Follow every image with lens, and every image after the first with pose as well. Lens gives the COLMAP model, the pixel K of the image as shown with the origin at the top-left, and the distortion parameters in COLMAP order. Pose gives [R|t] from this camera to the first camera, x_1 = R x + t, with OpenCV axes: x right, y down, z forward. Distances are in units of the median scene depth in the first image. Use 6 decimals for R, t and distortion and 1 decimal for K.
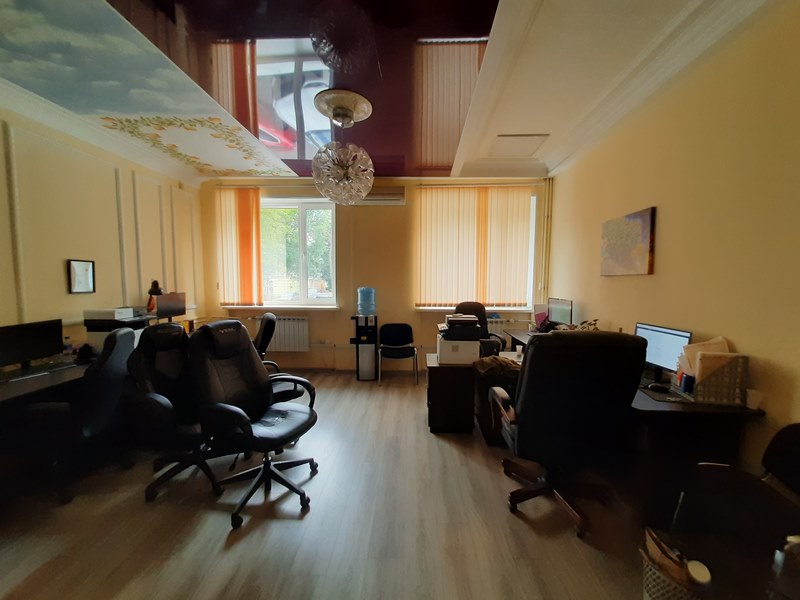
lens RADIAL K [[314.5, 0, 407.1], [0, 314.5, 301.6], [0, 0, 1]] dist [-0.001097, -0.000307]
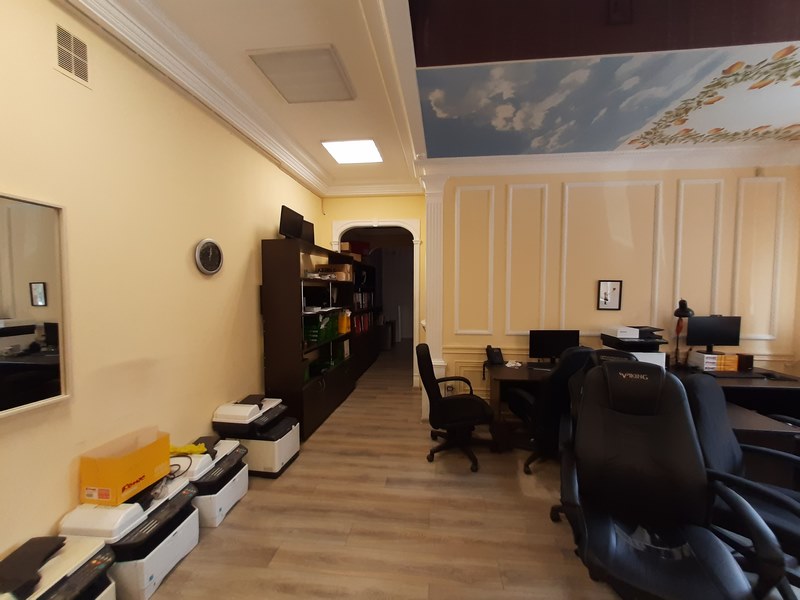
lens RADIAL K [[314.5, 0, 407.1], [0, 314.5, 301.6], [0, 0, 1]] dist [-0.001097, -0.000307]
pose [[-0.087132, 0.039262, -0.995423, 0.105623], [-0.075238, 0.996110, 0.045875, -0.041087], [0.993352, 0.078891, -0.083839, 0.291068]]
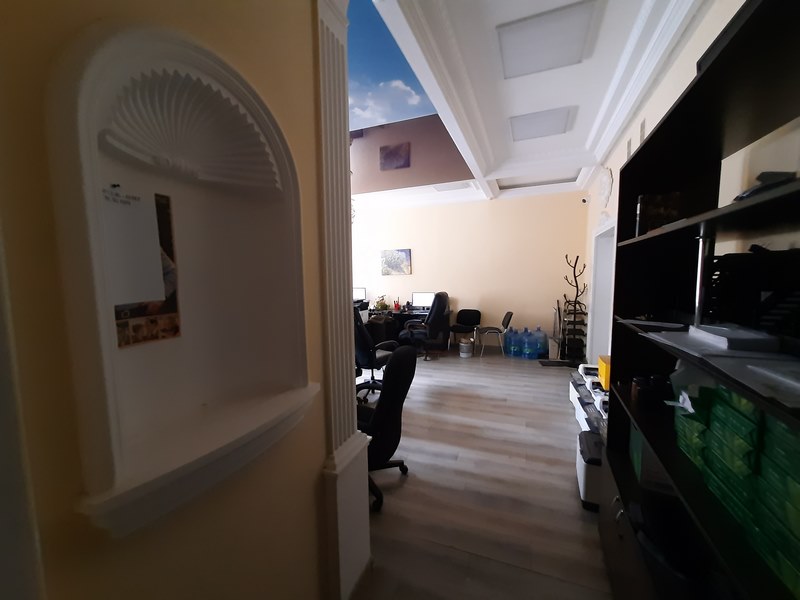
lens RADIAL K [[315.2, 0, 409.4], [0, 315.2, 301.6], [0, 0, 1]] dist [-0.003269, -0.000434]
pose [[0.334175, -0.089306, 0.938271, -1.127750], [0.082202, 0.994469, 0.065378, -0.021019], [-0.938920, 0.055280, 0.339667, 0.078326]]
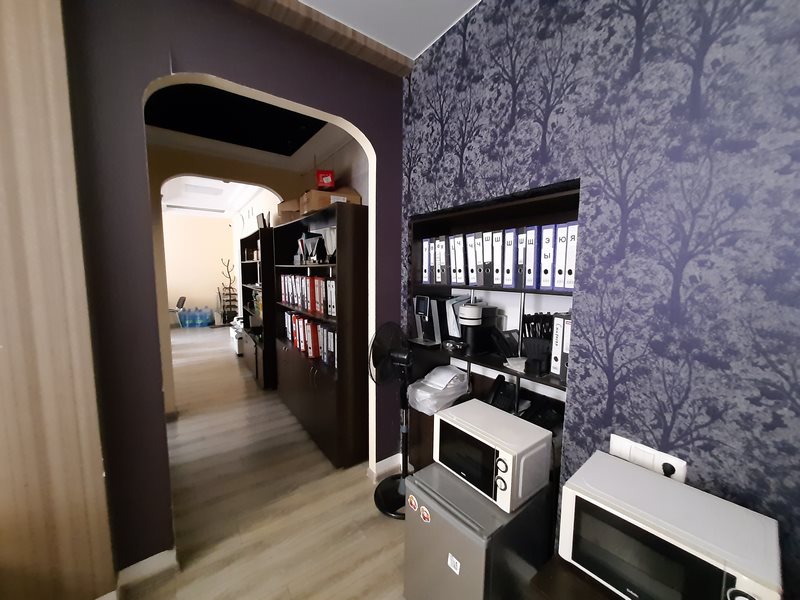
lens RADIAL K [[314.5, 0, 407.1], [0, 314.5, 301.6], [0, 0, 1]] dist [-0.001097, -0.000307]
pose [[-0.613091, -0.087492, 0.785153, -2.097261], [0.046943, 0.988058, 0.146758, -0.039249], [-0.788617, 0.126833, -0.601662, 0.222257]]
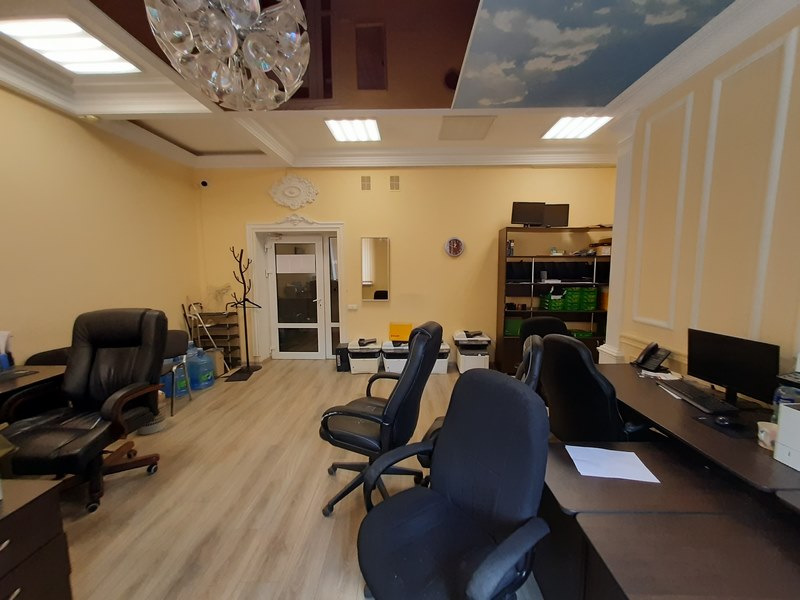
lens RADIAL K [[314.5, 0, 407.1], [0, 314.5, 301.6], [0, 0, 1]] dist [-0.001097, -0.000307]
pose [[-0.999872, 0.003130, -0.015696, -0.293915], [0.000268, 0.983829, 0.179109, -0.082466], [0.016003, 0.179082, -0.983704, 1.020866]]
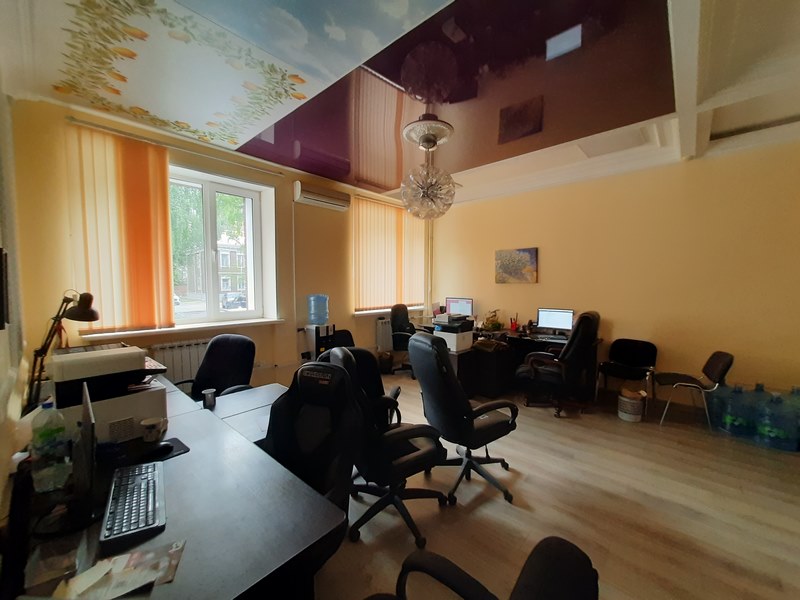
lens RADIAL K [[312.2, 0, 408.2], [0, 312.2, 302.0], [0, 0, 1]] dist [-0.004908, 0.000103]
pose [[0.648103, -0.048990, 0.759975, -0.758833], [0.051948, 0.998448, 0.020062, -0.032060], [-0.759779, 0.026477, 0.649642, 0.235784]]
